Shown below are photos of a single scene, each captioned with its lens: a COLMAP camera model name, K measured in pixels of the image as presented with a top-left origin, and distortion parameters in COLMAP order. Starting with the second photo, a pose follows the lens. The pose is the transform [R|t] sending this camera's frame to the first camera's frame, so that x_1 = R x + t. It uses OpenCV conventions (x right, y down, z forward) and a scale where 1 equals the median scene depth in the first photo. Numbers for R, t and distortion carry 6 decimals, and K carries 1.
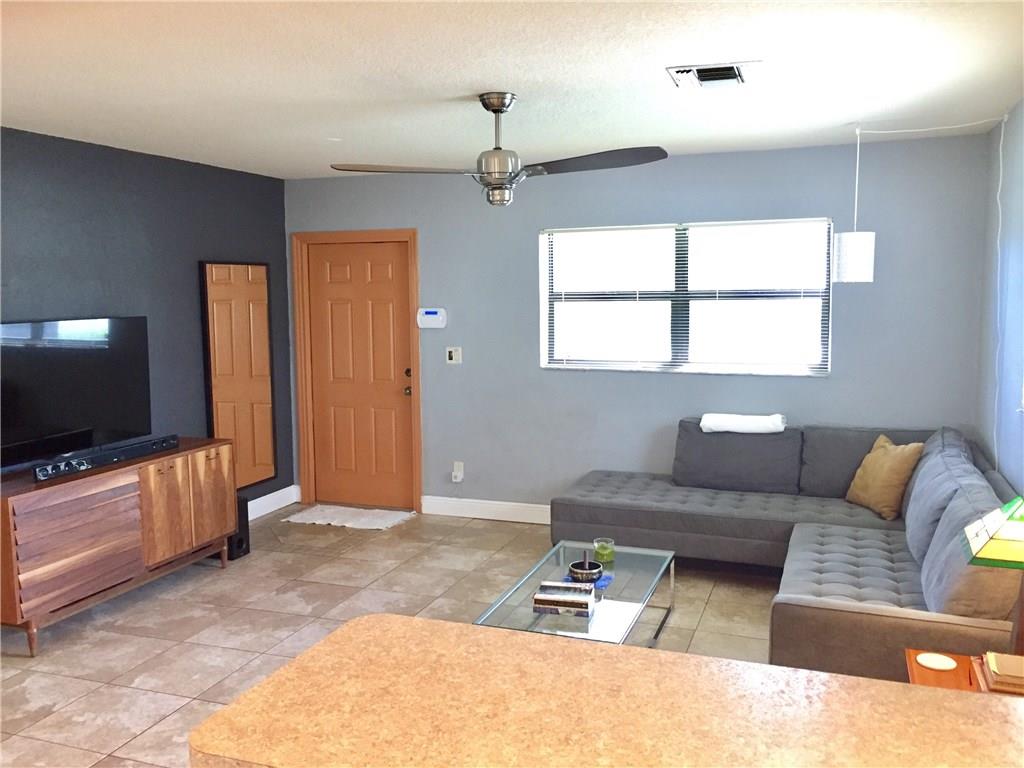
lens RADIAL K [[878.4, 0, 510.0], [0, 878.4, 381.7], [0, 0, 1]] dist [0.067157, -0.089154]
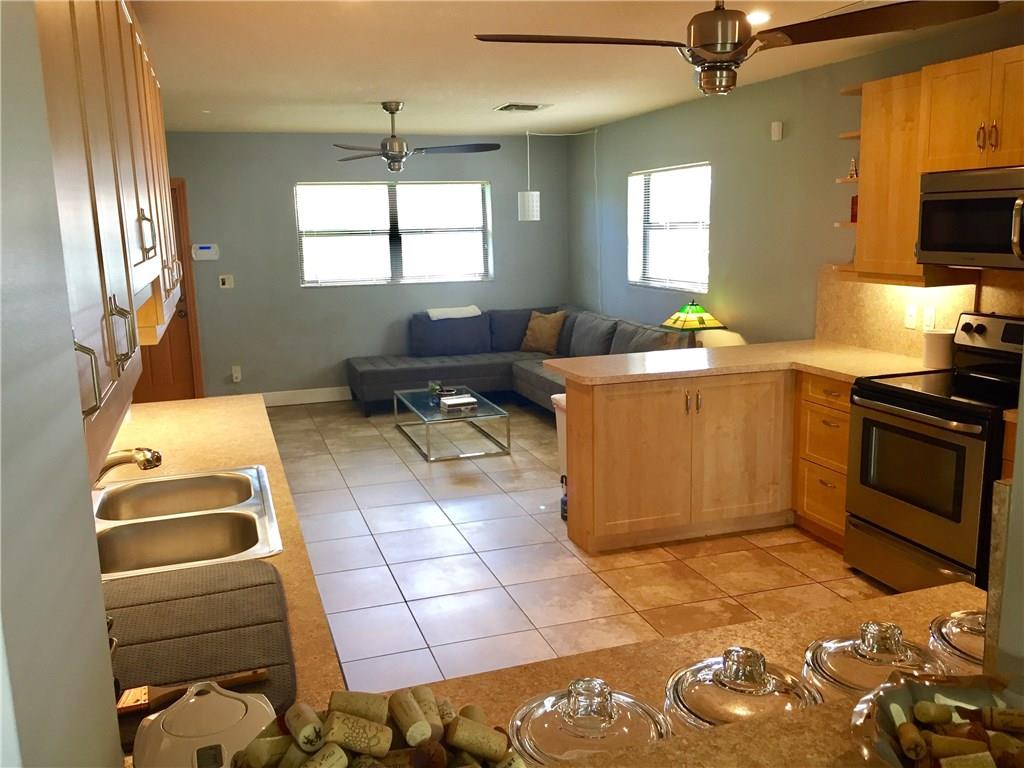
lens RADIAL K [[878.4, 0, 513.1], [0, 878.4, 382.4], [0, 0, 1]] dist [0.067157, -0.089154]
pose [[0.775367, -0.116074, 0.620752, -0.752095], [0.081596, 0.993137, 0.083787, 0.056148], [-0.626217, -0.014314, 0.779517, -0.340004]]
